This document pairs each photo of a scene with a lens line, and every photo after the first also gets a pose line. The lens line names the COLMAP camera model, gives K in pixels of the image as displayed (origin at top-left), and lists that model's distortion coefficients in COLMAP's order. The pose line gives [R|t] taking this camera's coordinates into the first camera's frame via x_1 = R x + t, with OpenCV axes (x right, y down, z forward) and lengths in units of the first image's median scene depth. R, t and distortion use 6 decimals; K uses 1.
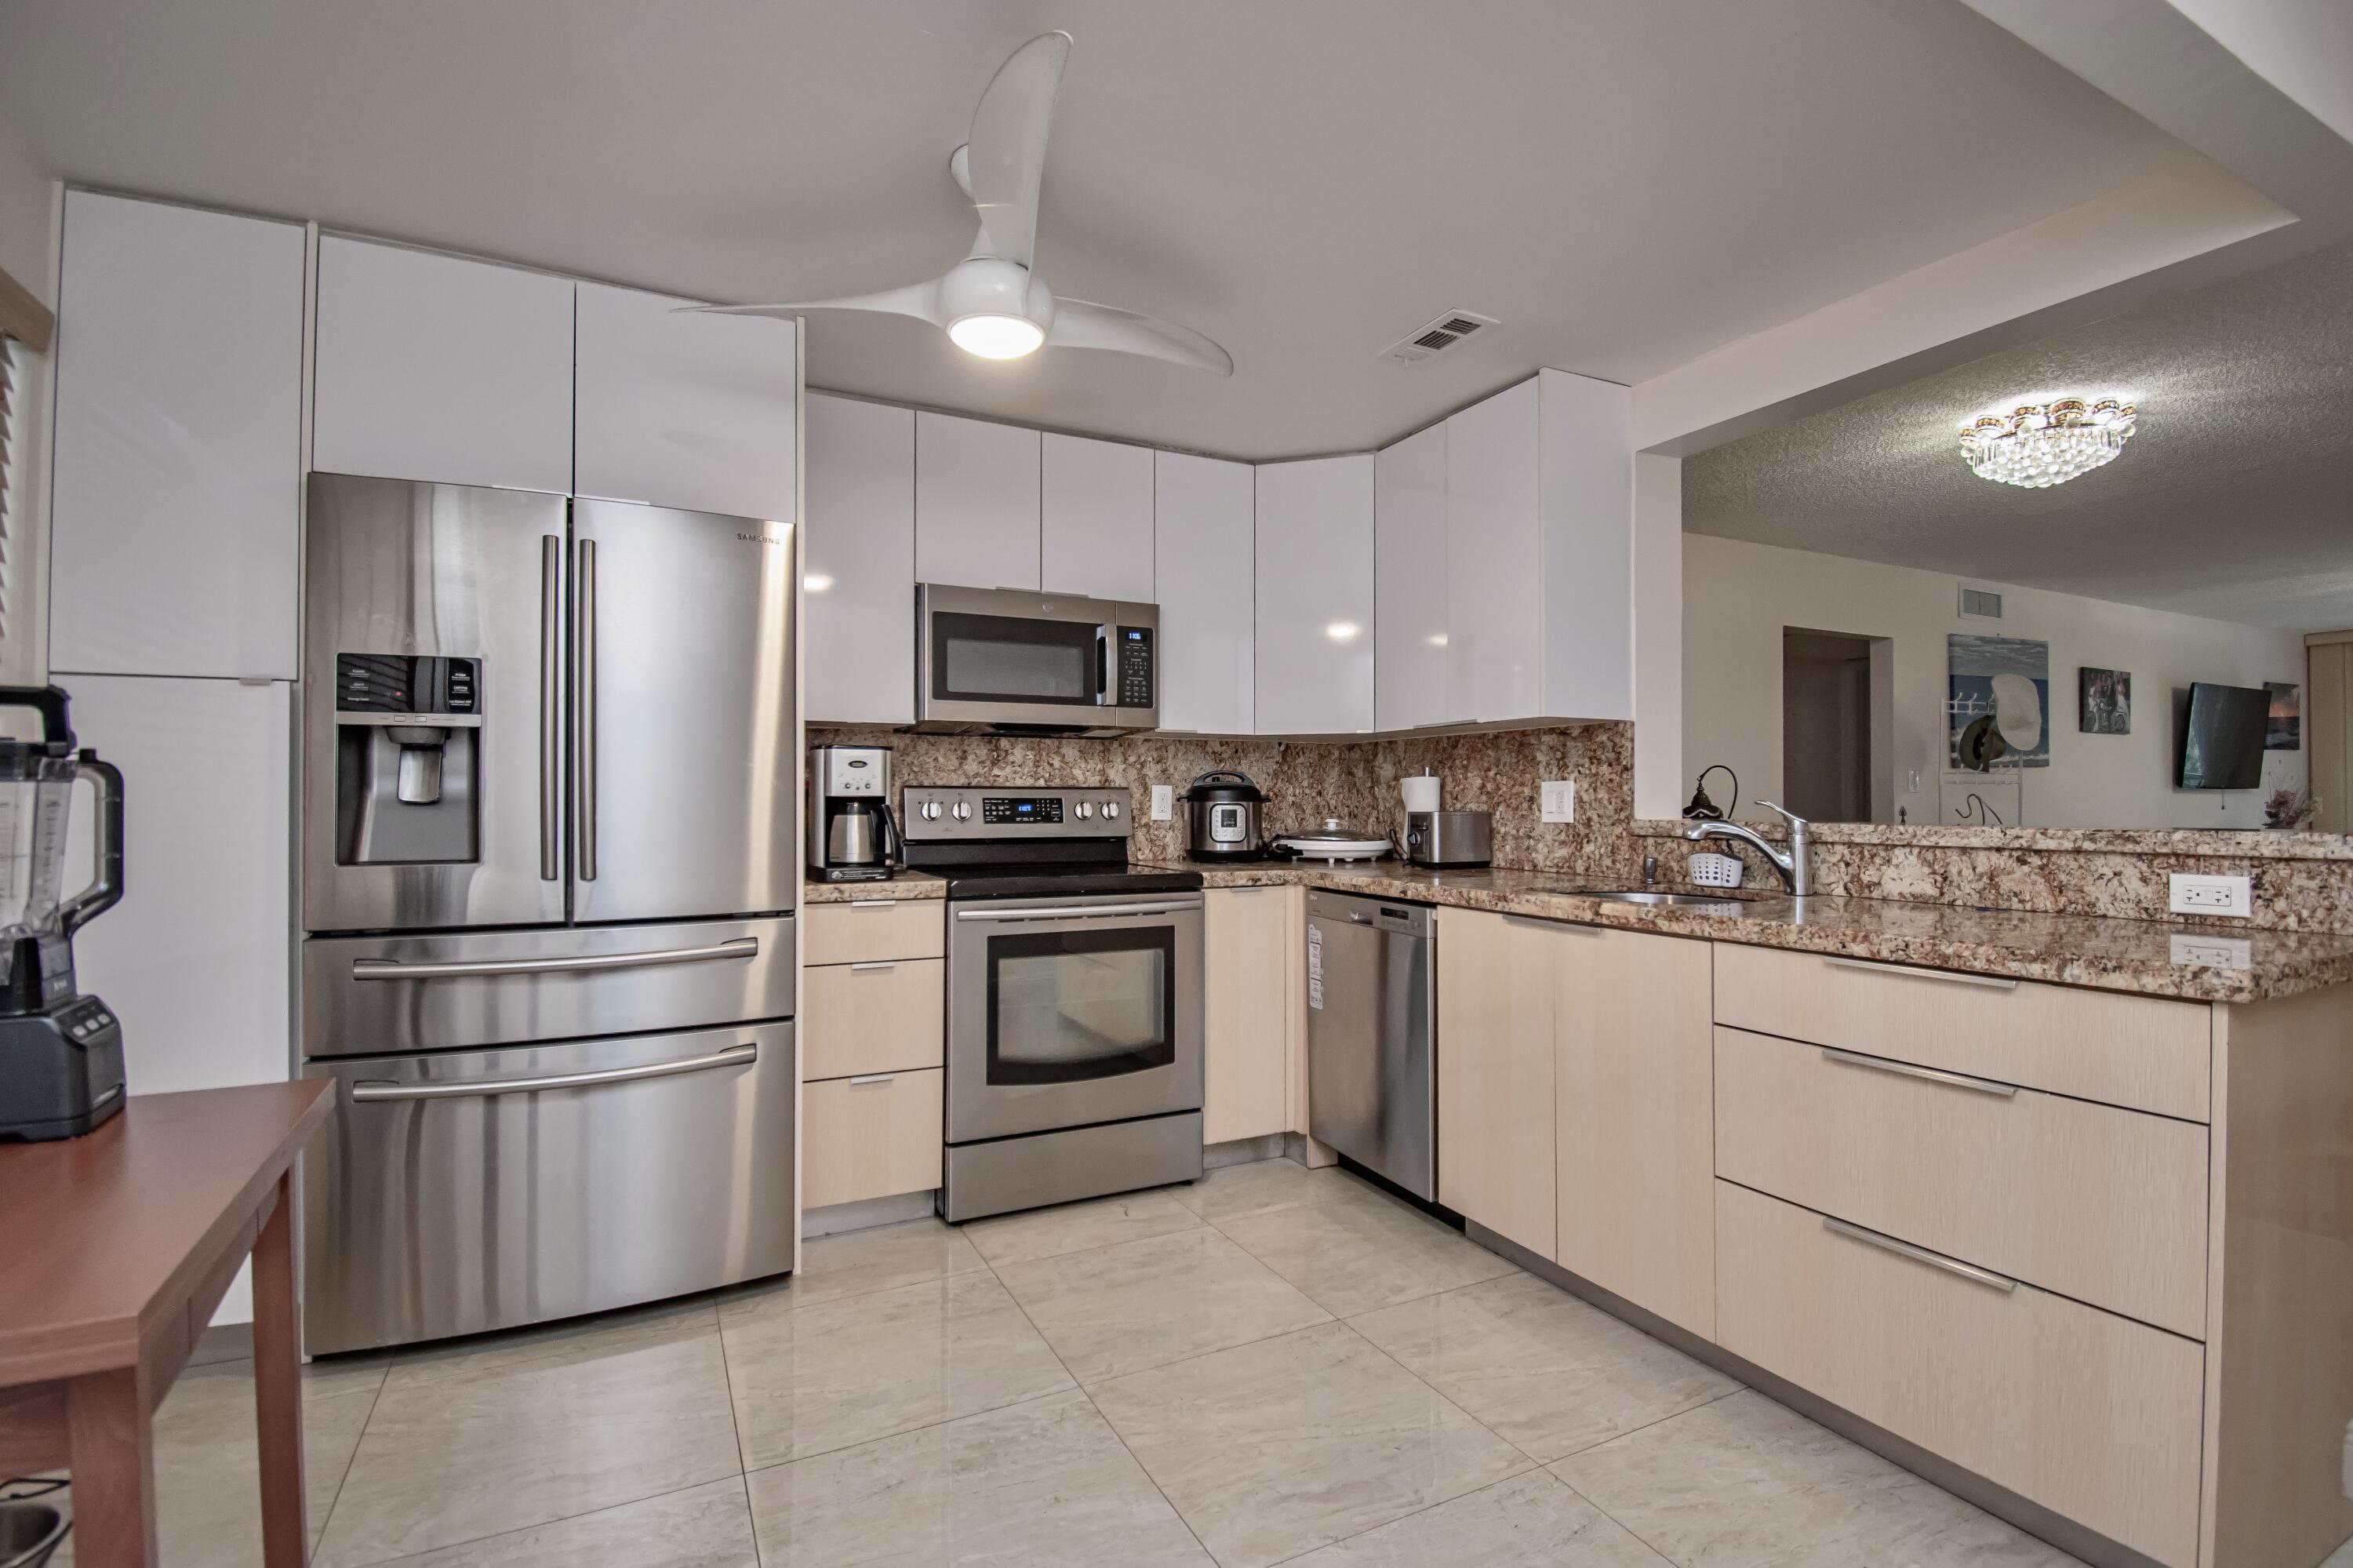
lens RADIAL K [[1061.7, 0, 1163.4], [0, 1061.7, 793.1], [0, 0, 1]] dist [-0.009863, 0.000083]
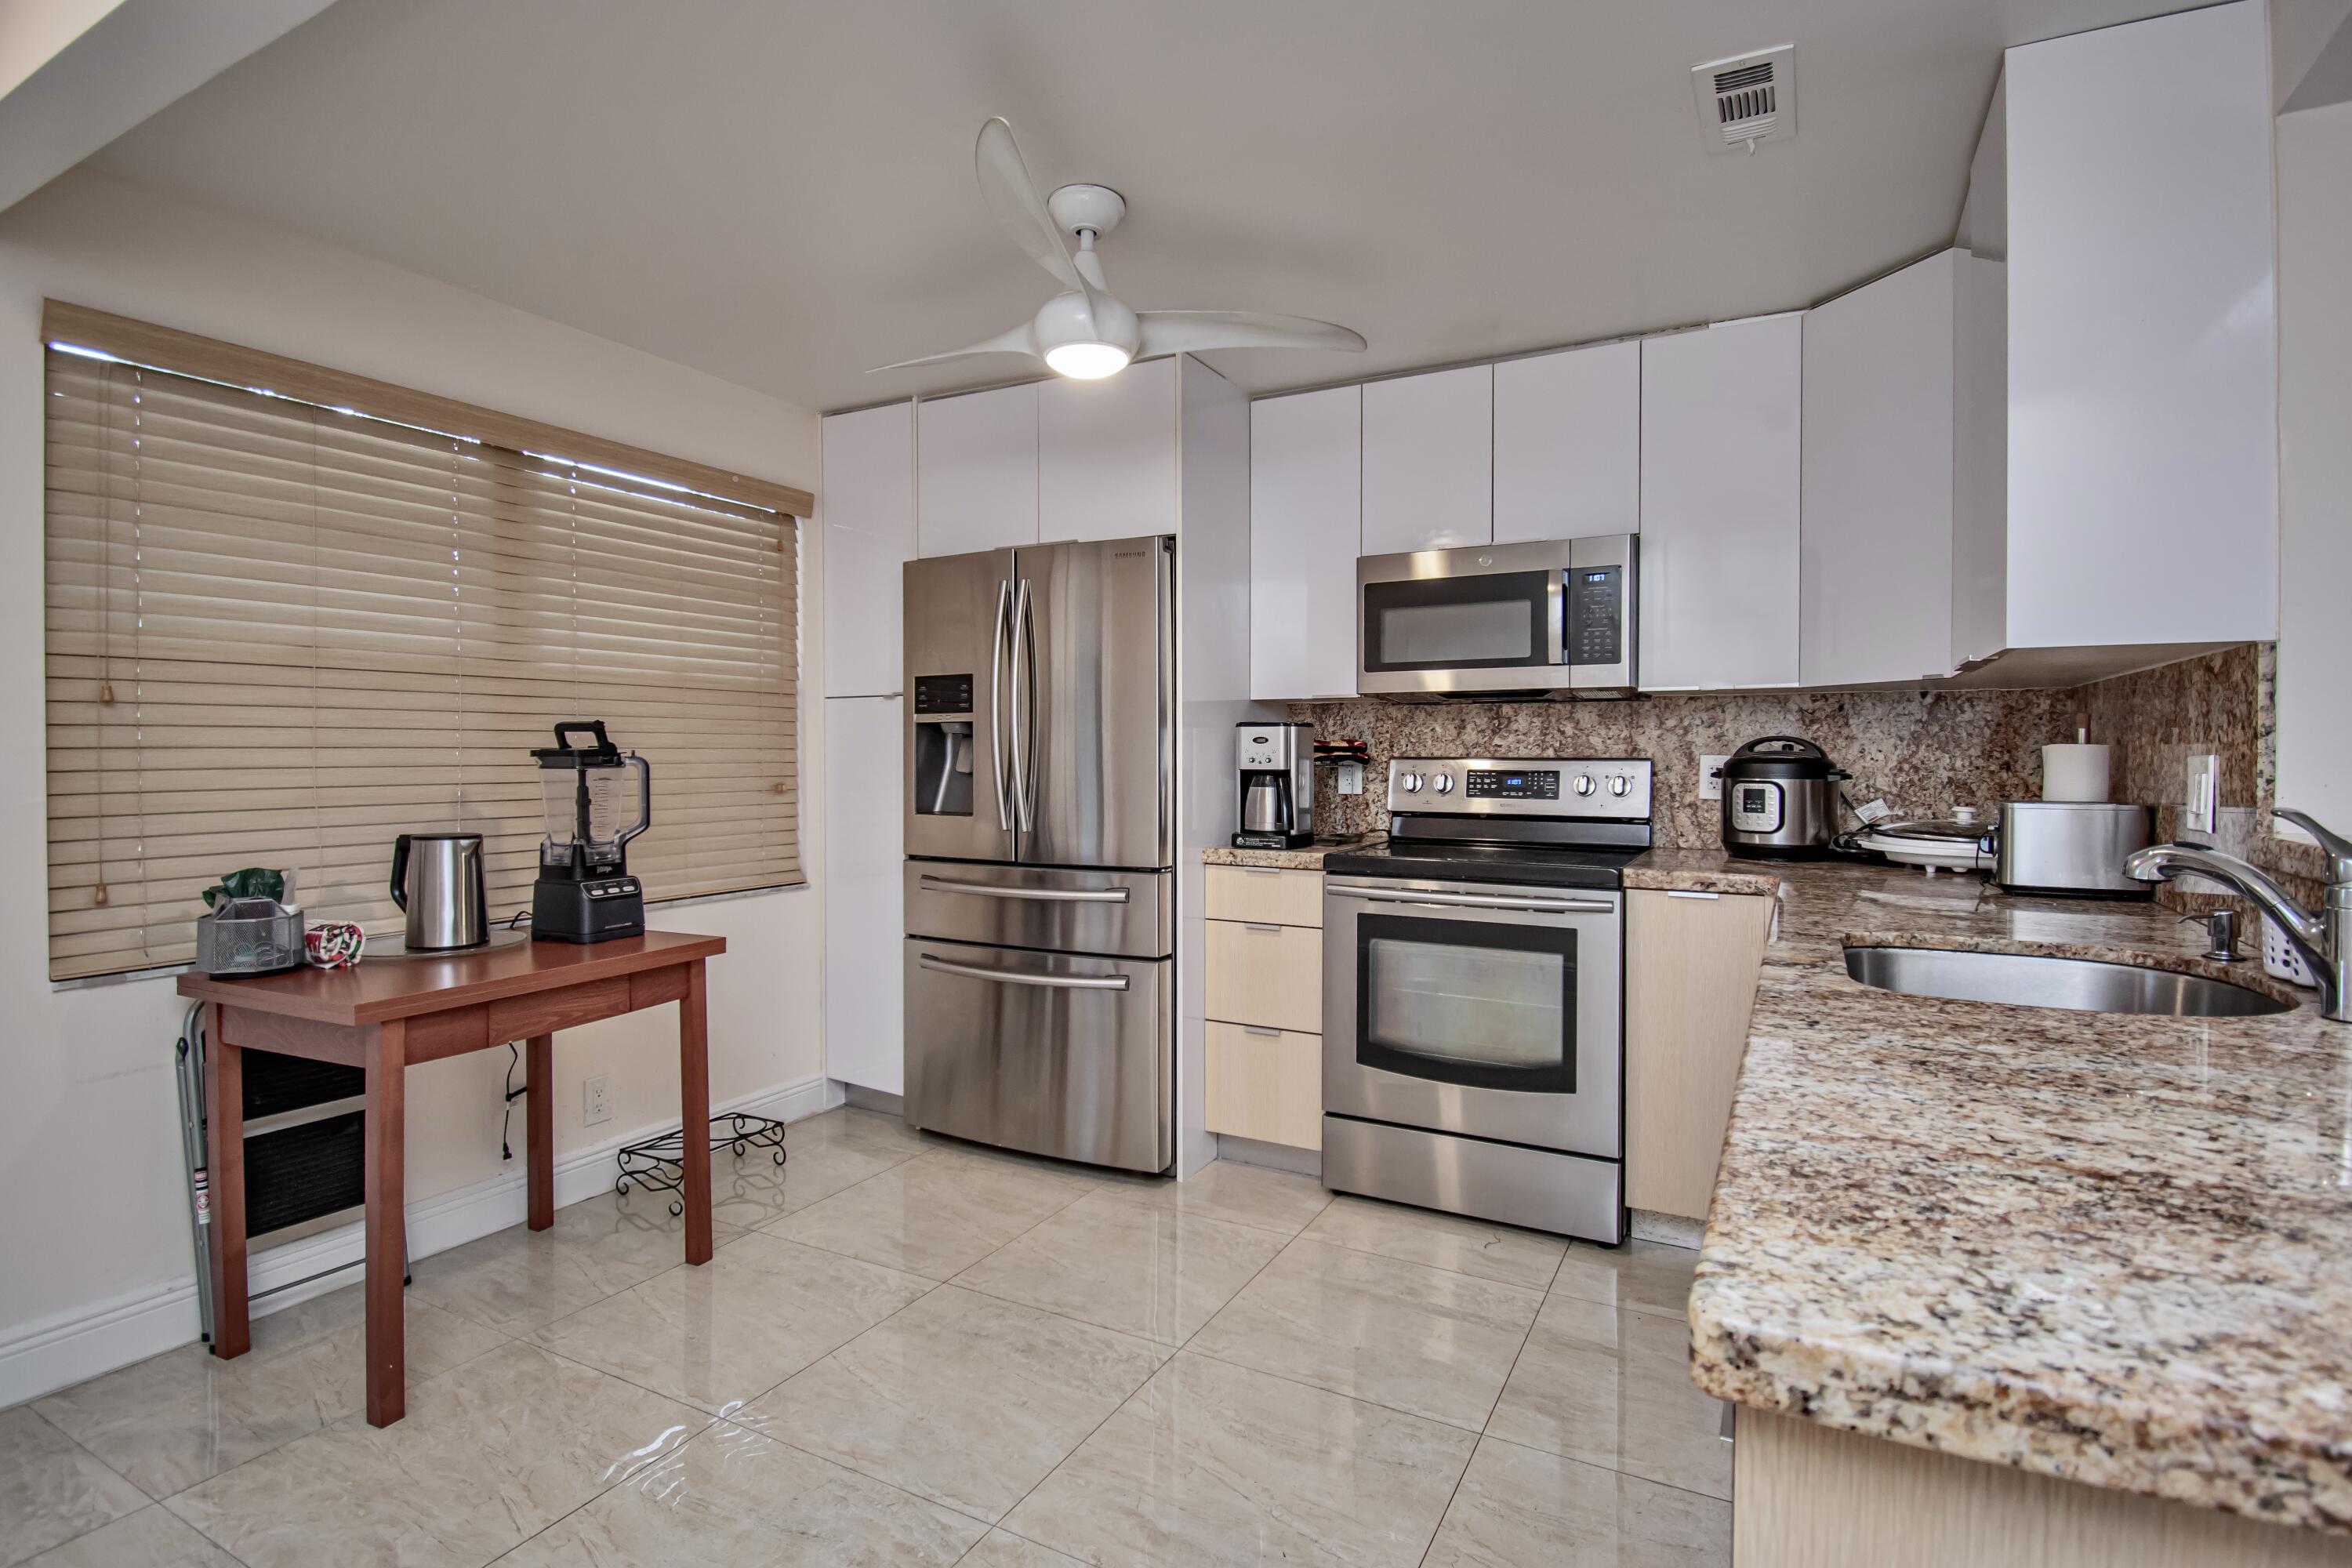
lens RADIAL K [[1086.3, 0, 1176.0], [0, 1086.3, 784.0], [0, 0, 1]] dist [0.003034, -0.000394]
pose [[0.598988, 0.022259, -0.800448, 0.498543], [0.004393, 0.999507, 0.031081, -0.015831], [0.800746, -0.022134, 0.598595, 0.245240]]
